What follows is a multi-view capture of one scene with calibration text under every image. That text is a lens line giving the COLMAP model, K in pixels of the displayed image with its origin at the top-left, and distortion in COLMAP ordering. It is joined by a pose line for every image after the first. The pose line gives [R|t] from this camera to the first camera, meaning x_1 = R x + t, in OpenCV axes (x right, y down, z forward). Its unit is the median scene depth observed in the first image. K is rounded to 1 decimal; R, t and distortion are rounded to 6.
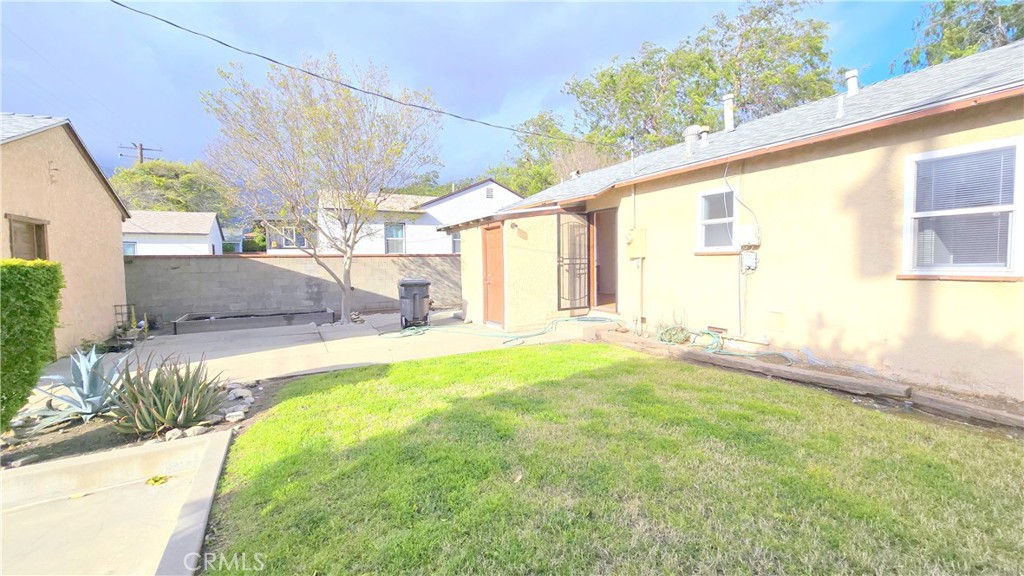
lens RADIAL K [[423.8, 0, 514.3], [0, 423.8, 272.5], [0, 0, 1]] dist [-0.000764, -0.000099]
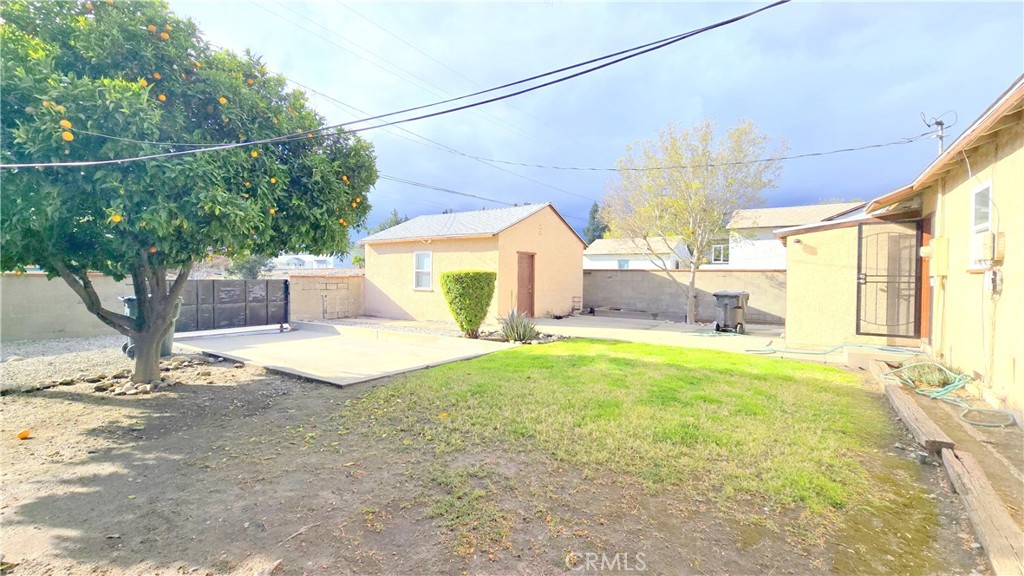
lens RADIAL K [[436.4, 0, 511.0], [0, 436.4, 281.5], [0, 0, 1]] dist [-0.002334, -0.000370]
pose [[0.434423, 0.030536, -0.900191, 0.583898], [-0.042307, 0.999014, 0.013471, -0.001822], [0.899715, 0.032233, 0.435286, -0.046919]]
